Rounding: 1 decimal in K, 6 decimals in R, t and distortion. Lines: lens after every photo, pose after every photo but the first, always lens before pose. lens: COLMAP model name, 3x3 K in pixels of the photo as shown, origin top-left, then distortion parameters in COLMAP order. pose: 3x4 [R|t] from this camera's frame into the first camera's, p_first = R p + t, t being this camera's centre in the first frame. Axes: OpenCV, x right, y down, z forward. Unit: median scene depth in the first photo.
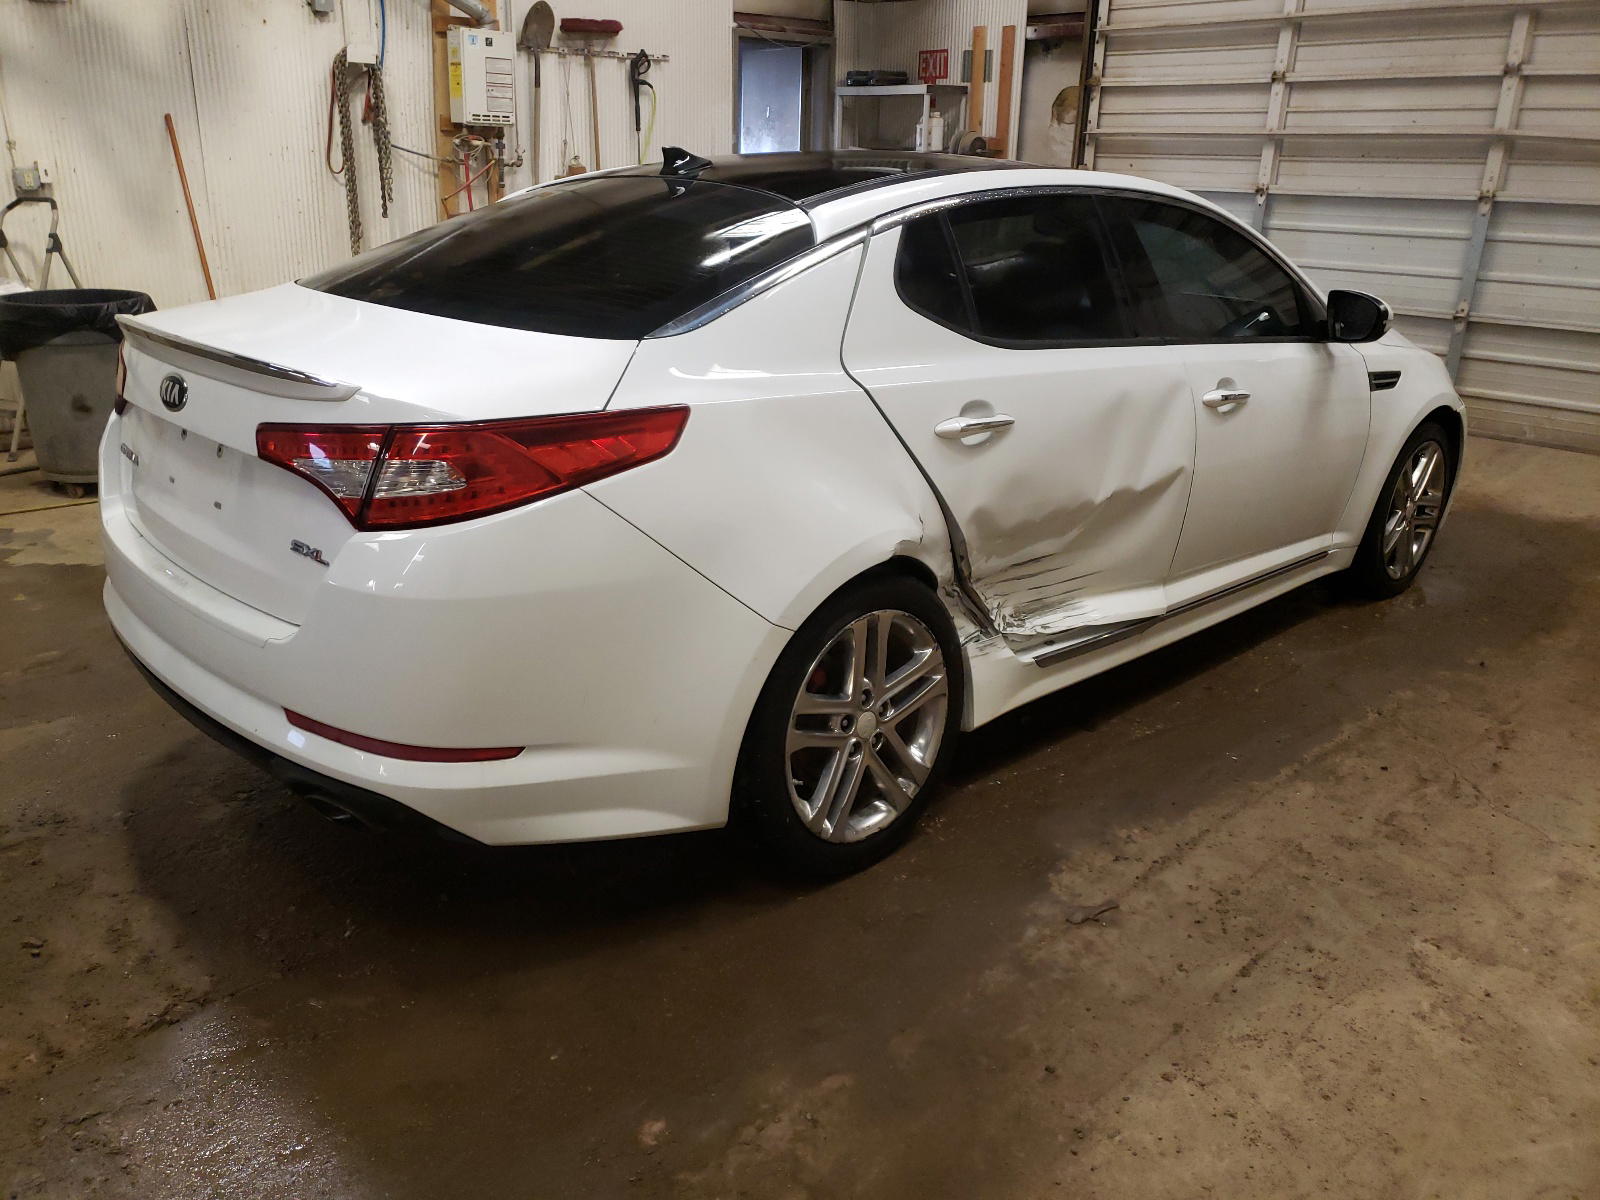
lens RADIAL K [[1286.2, 0, 758.3], [0, 1286.2, 582.2], [0, 0, 1]] dist [0.030280, 0.008452]
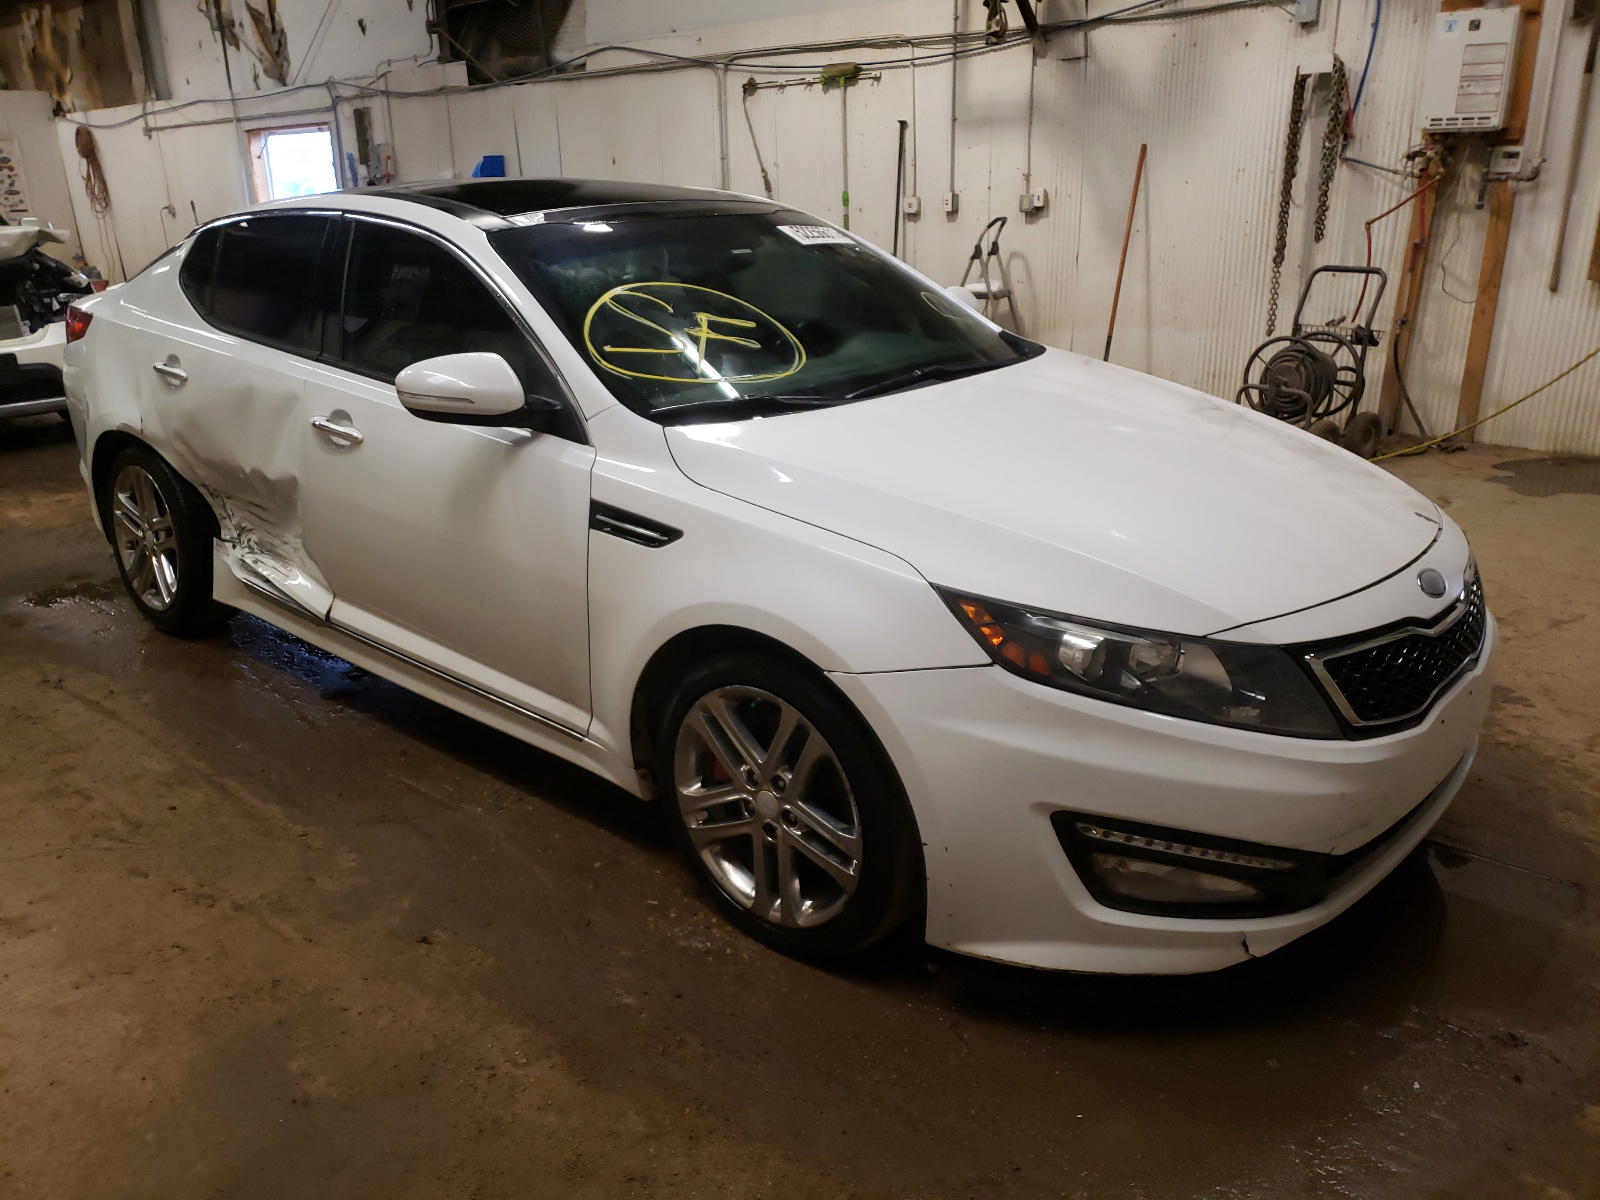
lens RADIAL K [[1286.2, 0, 795.5], [0, 1286.2, 596.9], [0, 0, 1]] dist [0.030280, 0.008452]
pose [[0.068846, 0.303891, -0.950216, 1.198852], [-0.296189, 0.915756, 0.271410, -0.354089], [0.952645, 0.262758, 0.153055, 1.070098]]
